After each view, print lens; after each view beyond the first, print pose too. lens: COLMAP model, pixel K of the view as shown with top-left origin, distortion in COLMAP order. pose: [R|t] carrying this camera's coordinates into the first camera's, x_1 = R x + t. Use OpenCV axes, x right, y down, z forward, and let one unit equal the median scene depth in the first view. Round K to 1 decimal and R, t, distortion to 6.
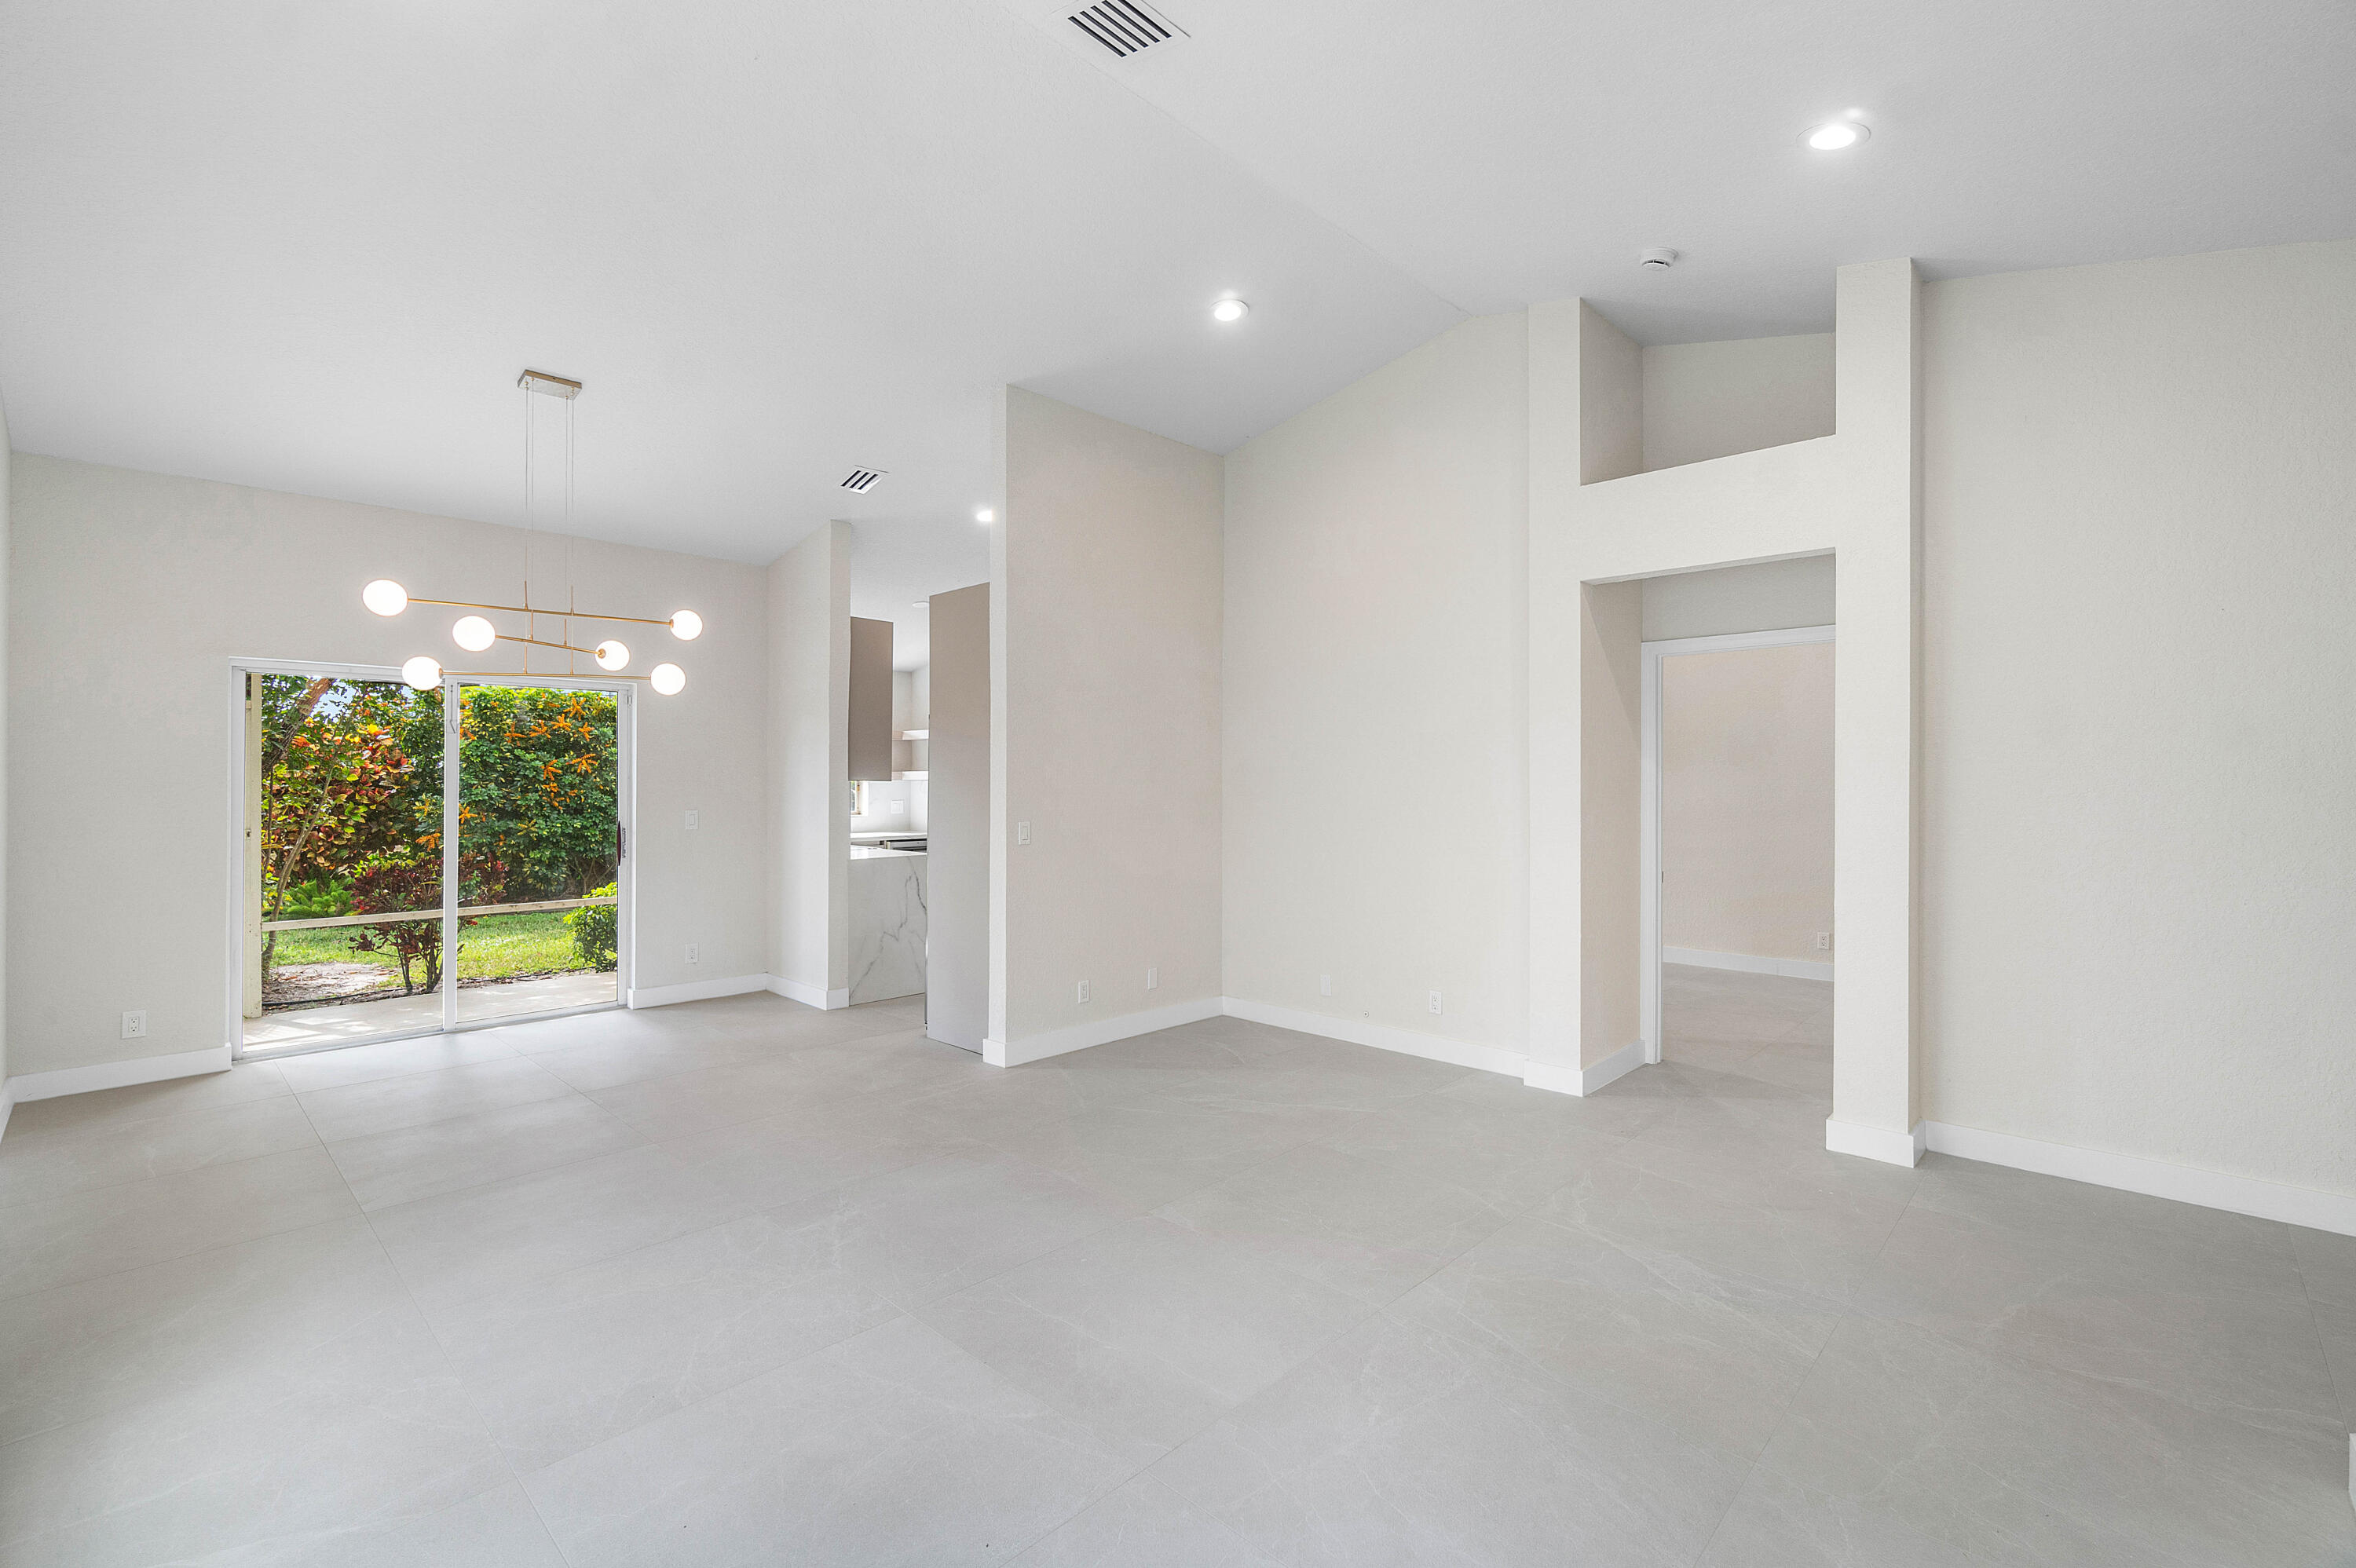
lens RADIAL K [[1034.9, 0, 1199.8], [0, 1034.9, 779.0], [0, 0, 1]] dist [-0.001592, -0.000619]
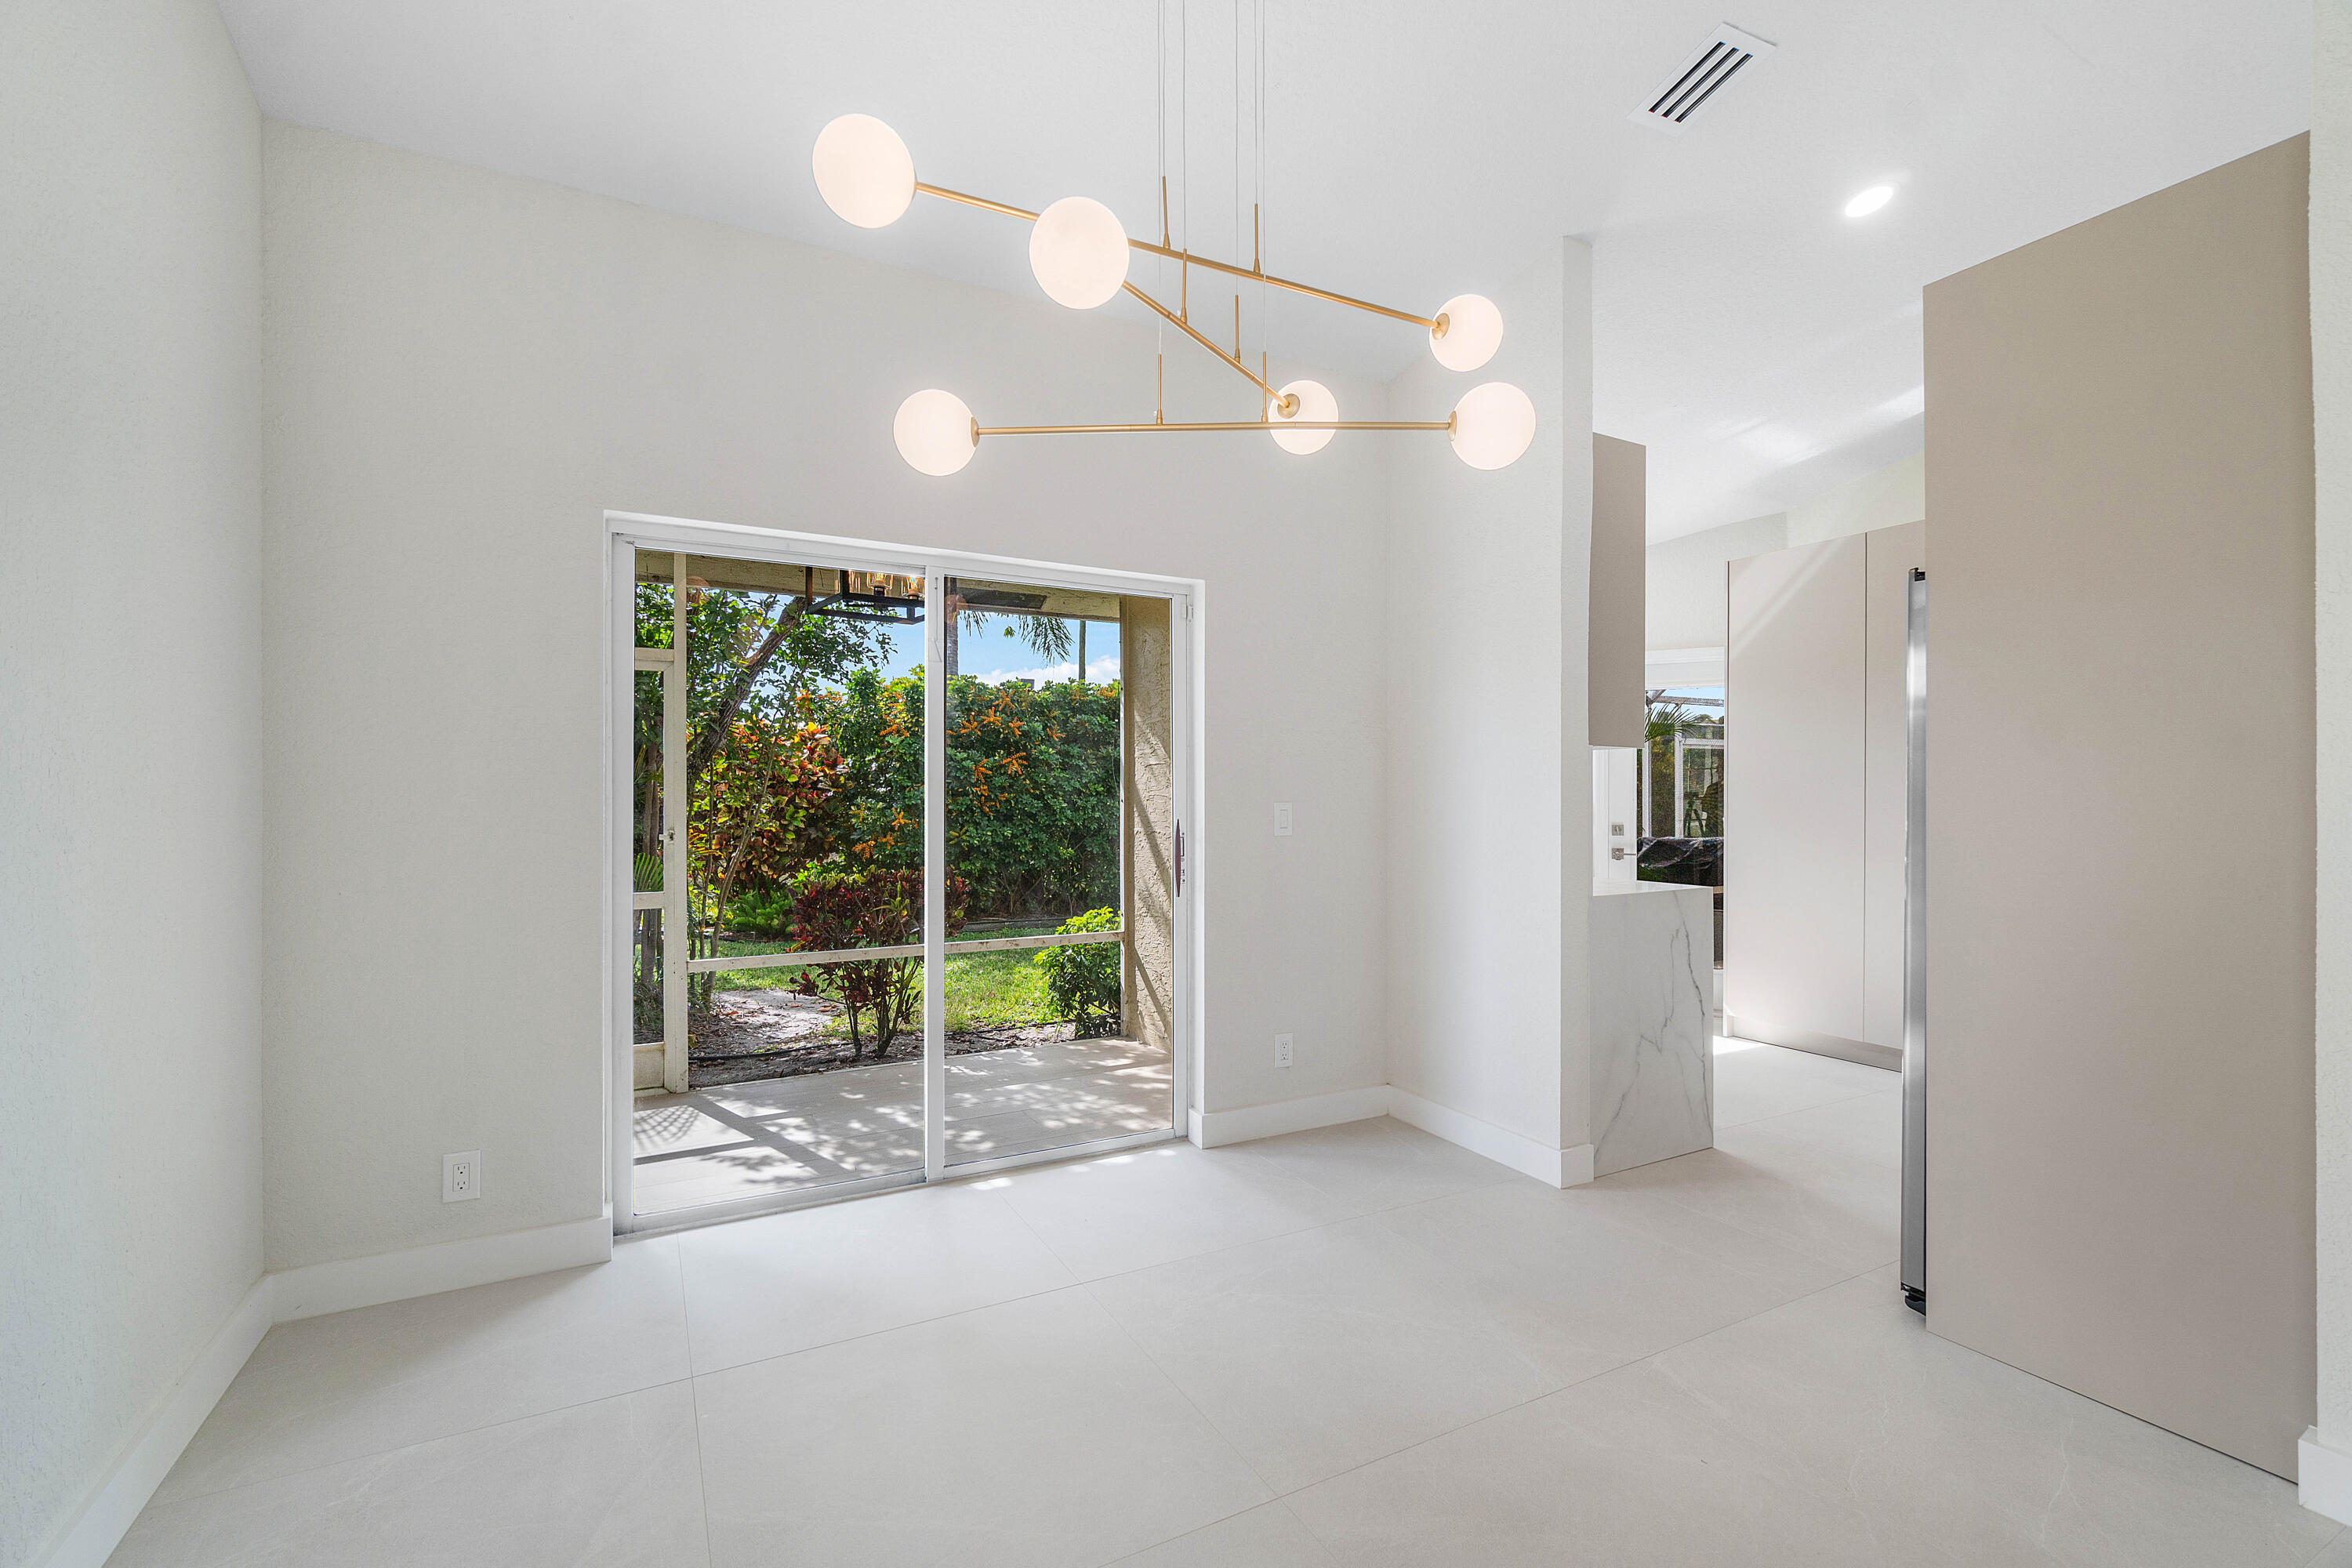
lens RADIAL K [[1033.3, 0, 1215.6], [0, 1033.3, 814.2], [0, 0, 1]] dist [-0.001592, -0.000619]
pose [[0.955672, 0.003371, -0.294413, -0.193539], [0.001983, 0.999838, 0.017888, 0.014287], [0.294426, -0.017679, 0.955511, 0.237118]]
